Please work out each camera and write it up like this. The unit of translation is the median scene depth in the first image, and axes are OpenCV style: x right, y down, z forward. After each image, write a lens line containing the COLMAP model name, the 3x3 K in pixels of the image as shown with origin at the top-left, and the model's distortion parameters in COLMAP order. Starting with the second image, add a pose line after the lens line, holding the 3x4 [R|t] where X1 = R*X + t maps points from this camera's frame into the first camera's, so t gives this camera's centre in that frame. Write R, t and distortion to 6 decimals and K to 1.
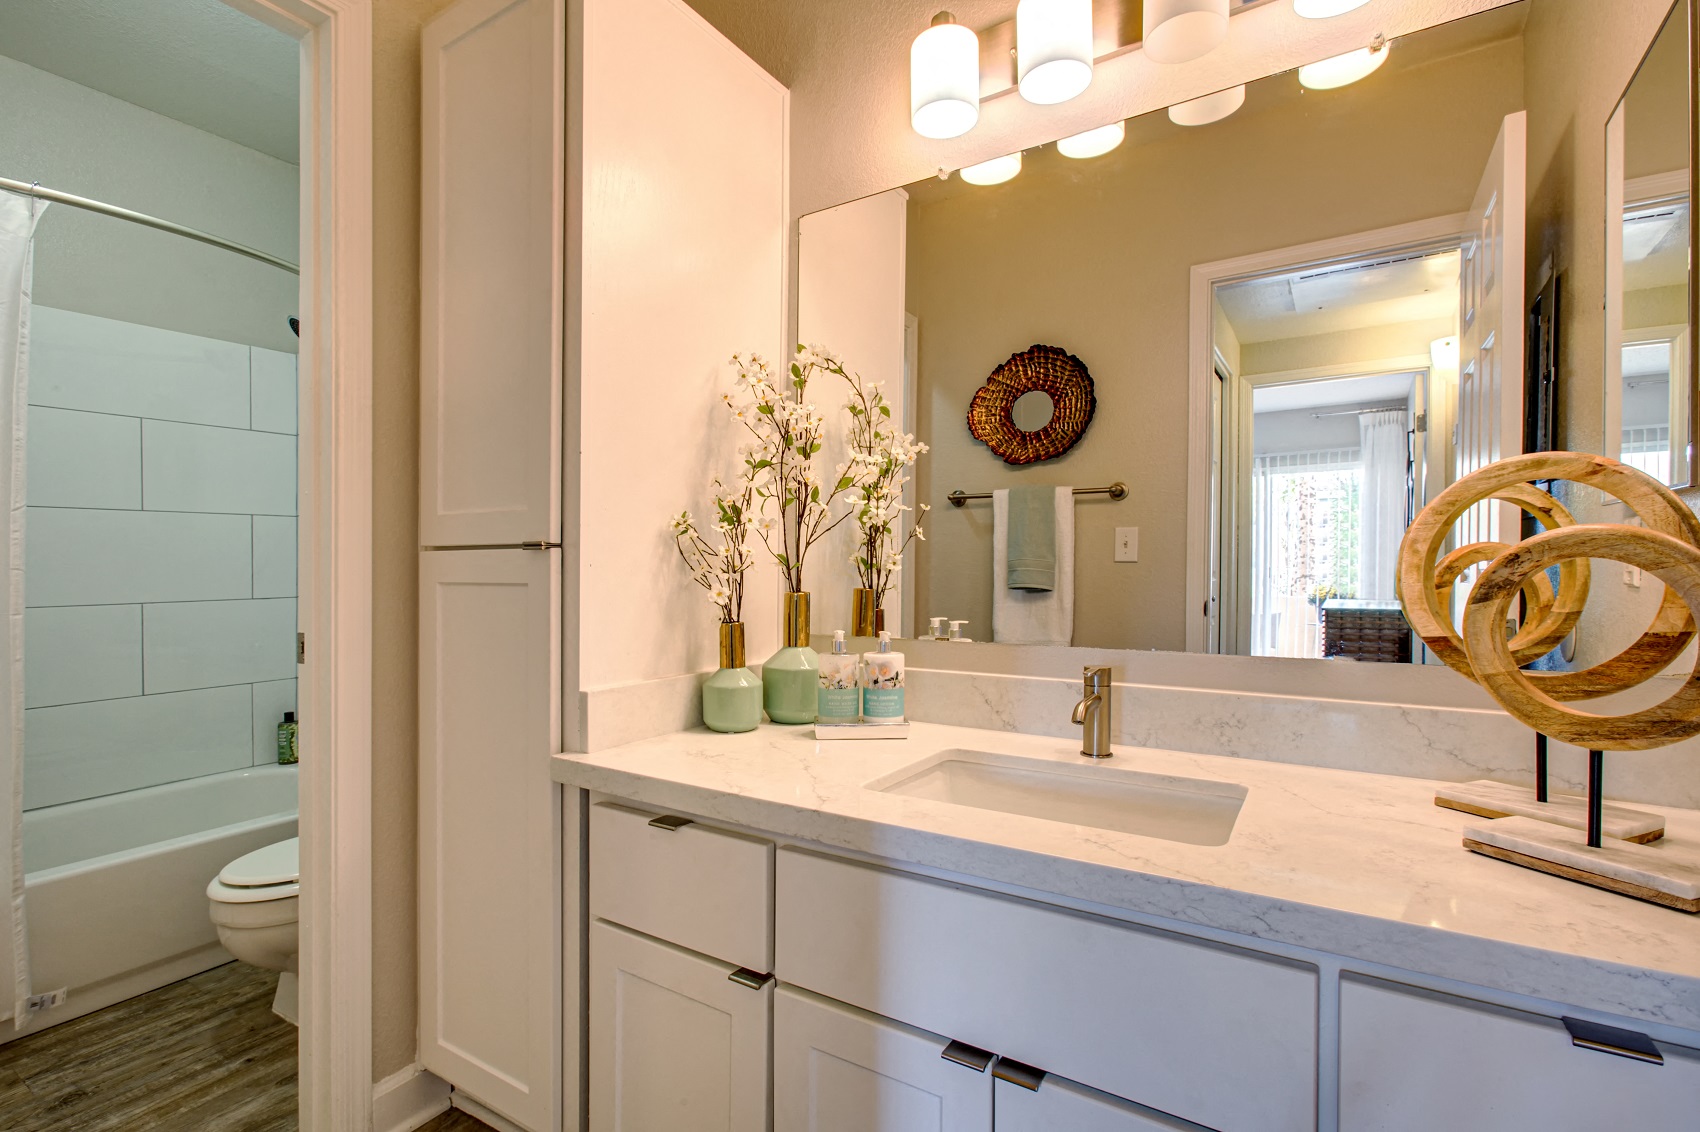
lens RADIAL K [[818.6, 0, 847.9], [0, 818.6, 567.5], [0, 0, 1]] dist [-0.023446, 0.000073]
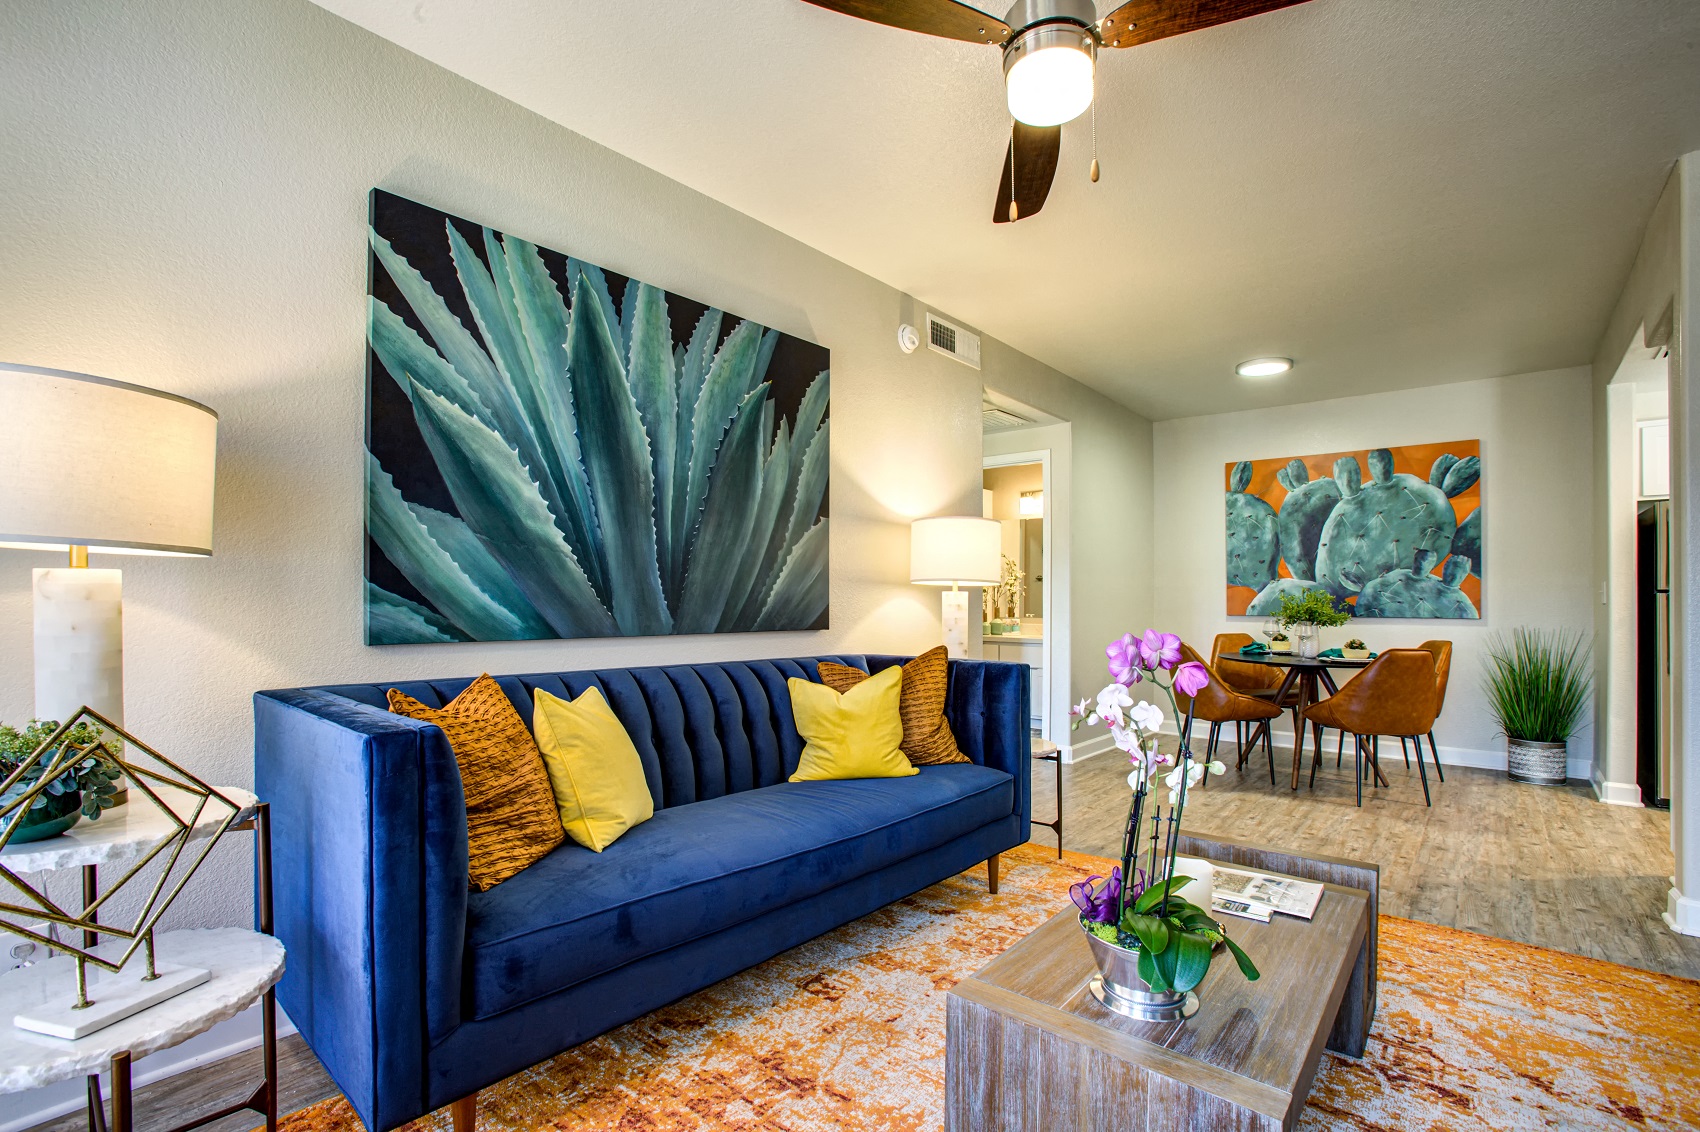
lens RADIAL K [[818.6, 0, 849.0], [0, 818.6, 579.2], [0, 0, 1]] dist [-0.023446, 0.000073]
pose [[0.987971, 0.002242, -0.154620, -0.125661], [-0.005683, 0.999746, -0.021817, -0.018980], [0.154532, 0.022433, 0.987733, -2.792159]]
